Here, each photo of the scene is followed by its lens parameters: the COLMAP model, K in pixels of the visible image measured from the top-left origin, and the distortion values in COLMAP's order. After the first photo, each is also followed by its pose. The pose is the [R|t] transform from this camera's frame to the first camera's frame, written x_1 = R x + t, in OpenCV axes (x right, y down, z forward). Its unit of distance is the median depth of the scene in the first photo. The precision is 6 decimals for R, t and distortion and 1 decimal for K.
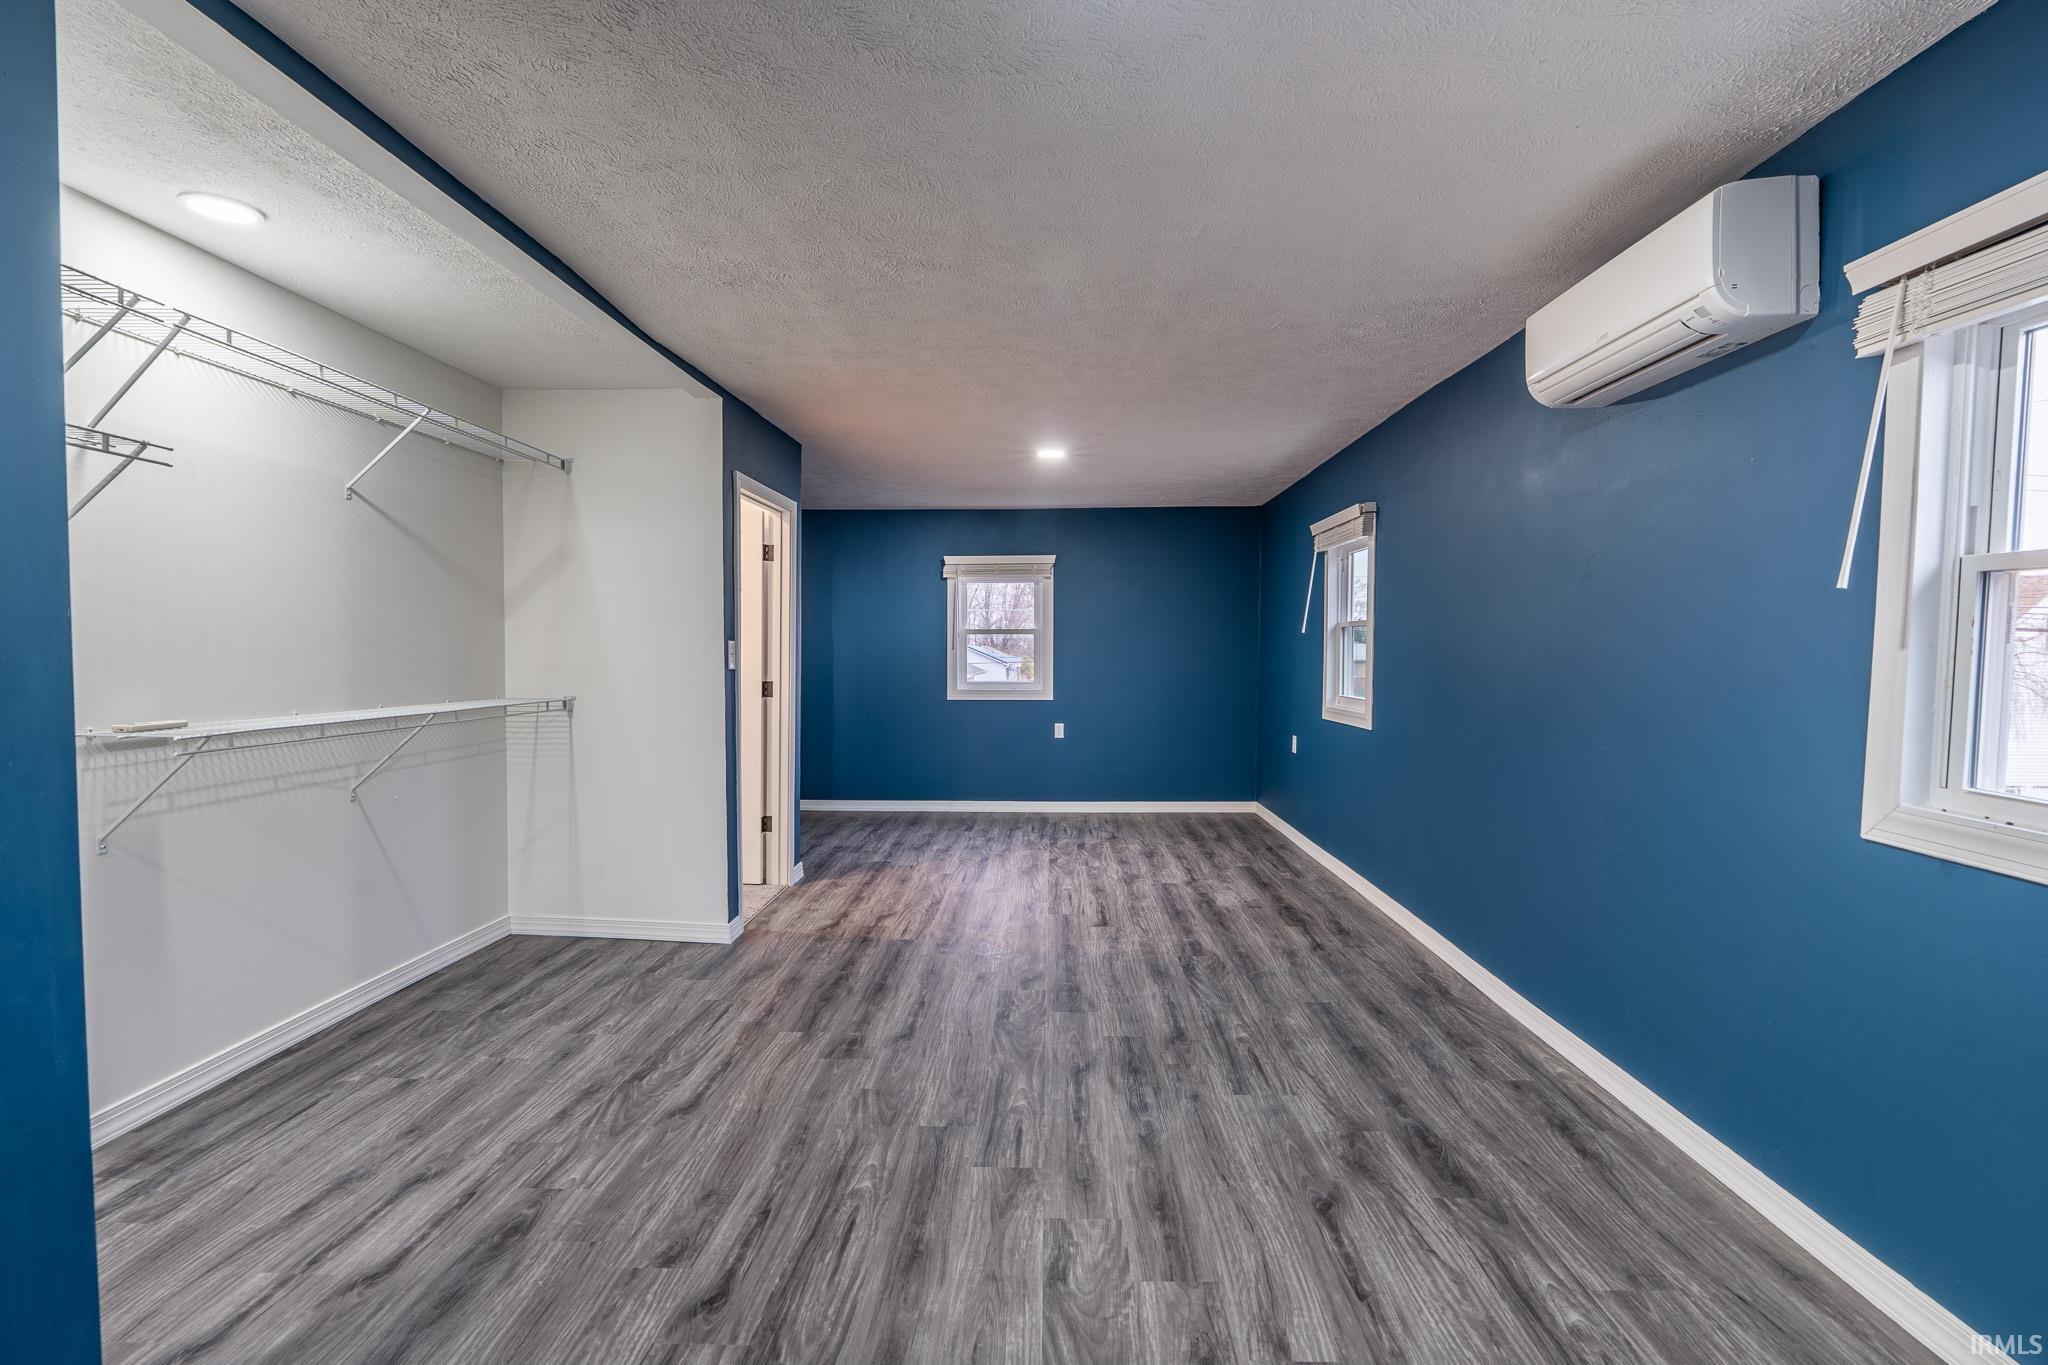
lens RADIAL K [[920.3, 0, 1022.9], [0, 920.3, 683.6], [0, 0, 1]] dist [-0.006815, 0.002677]
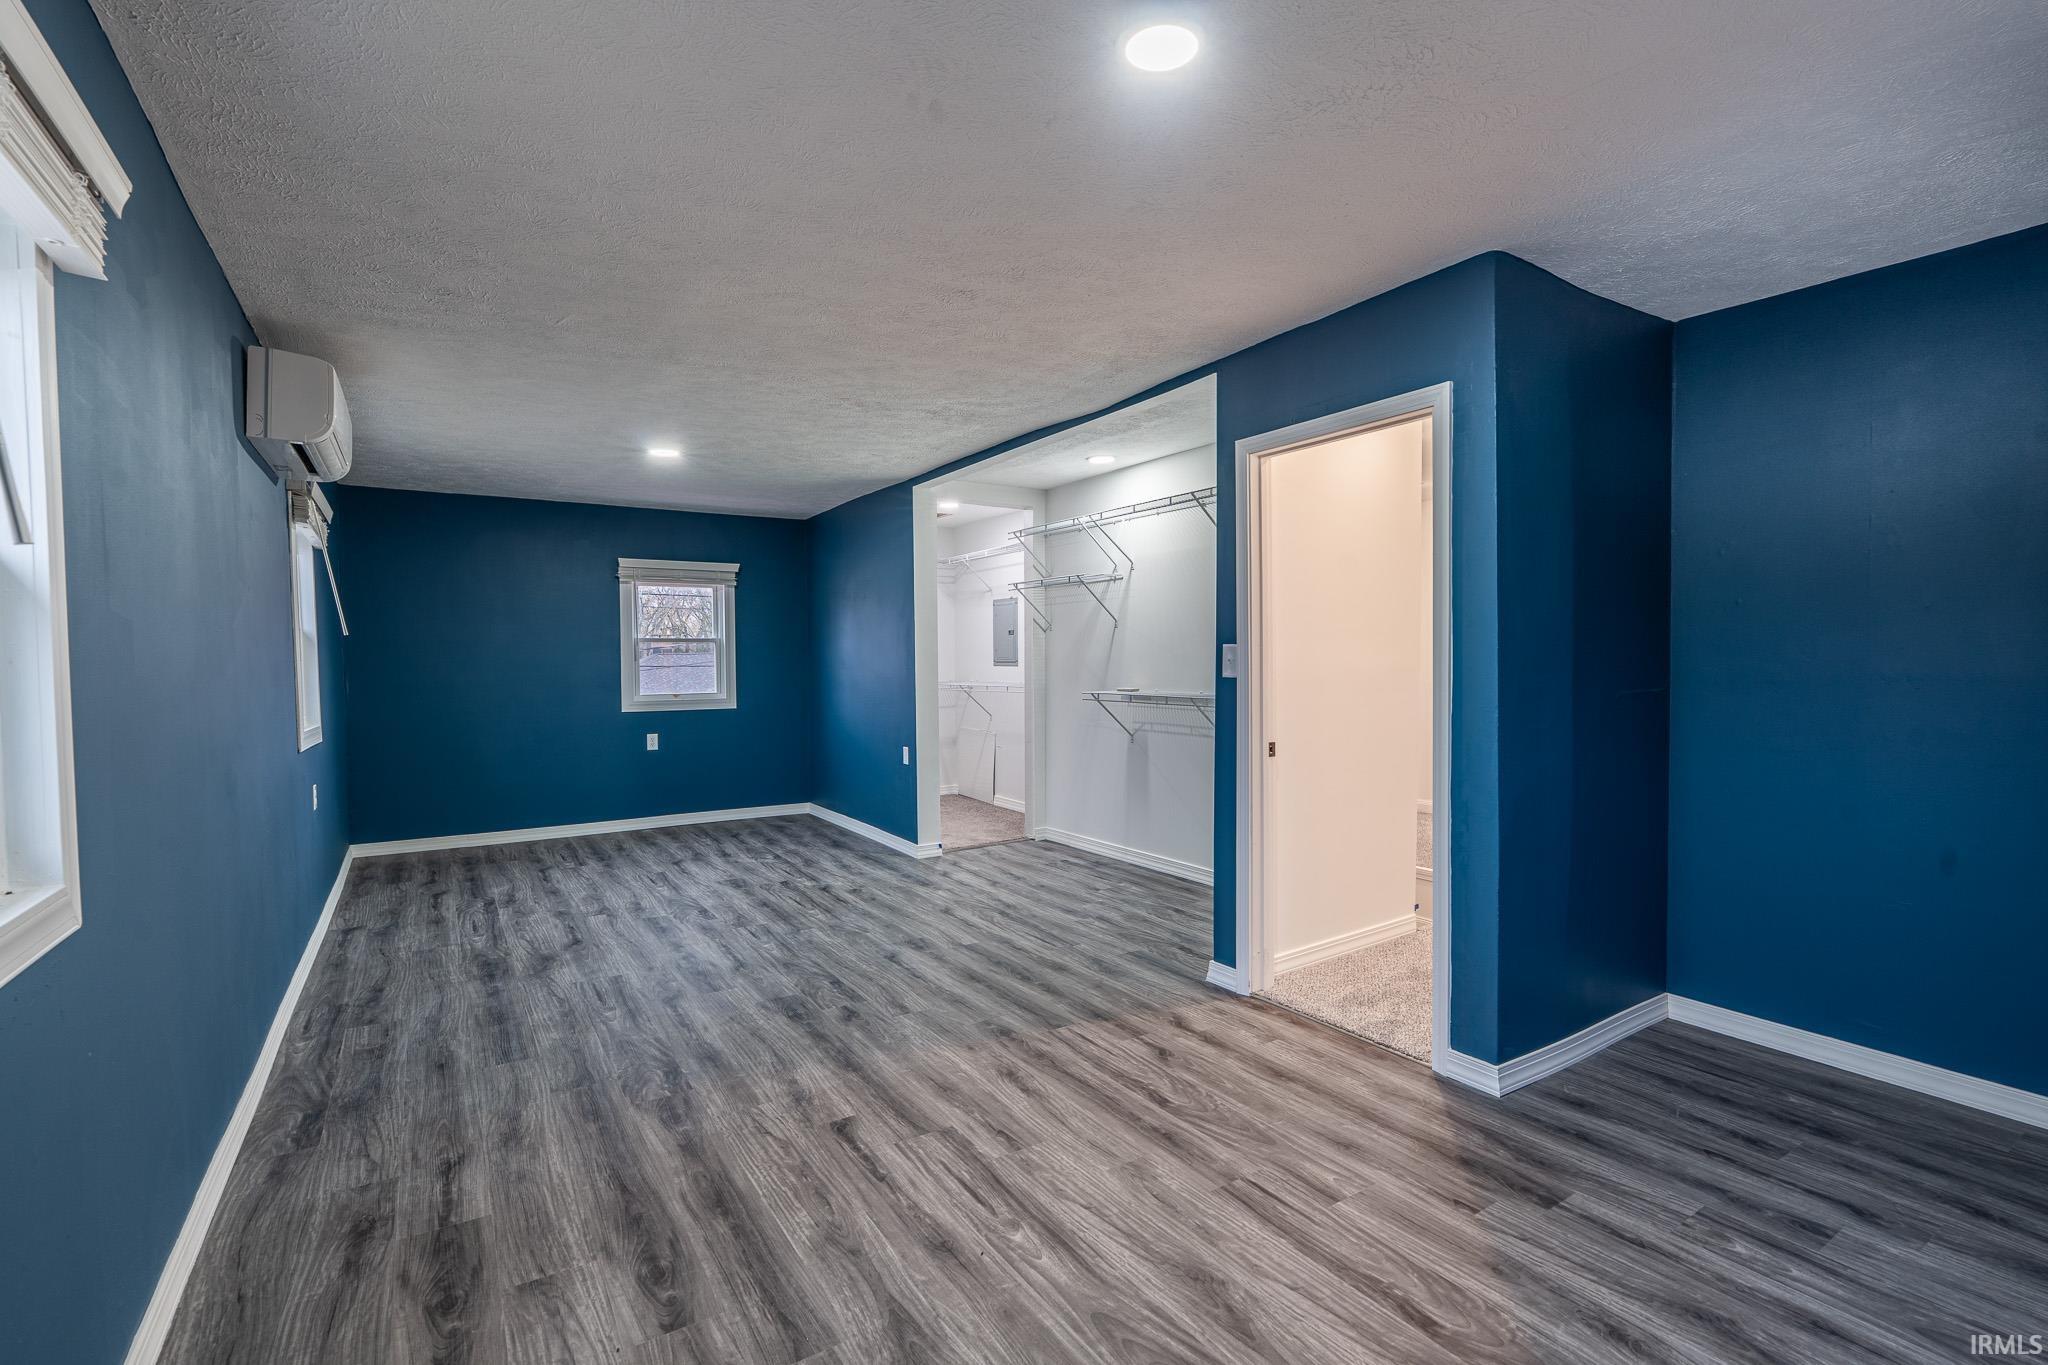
lens RADIAL K [[920.3, 0, 1026.0], [0, 920.3, 685.3], [0, 0, 1]] dist [-0.006815, 0.002677]
pose [[-0.820045, 0.022611, -0.571852, 0.425770], [-0.013465, 0.998180, 0.058776, -0.072183], [0.572141, 0.055899, -0.818248, 2.045643]]
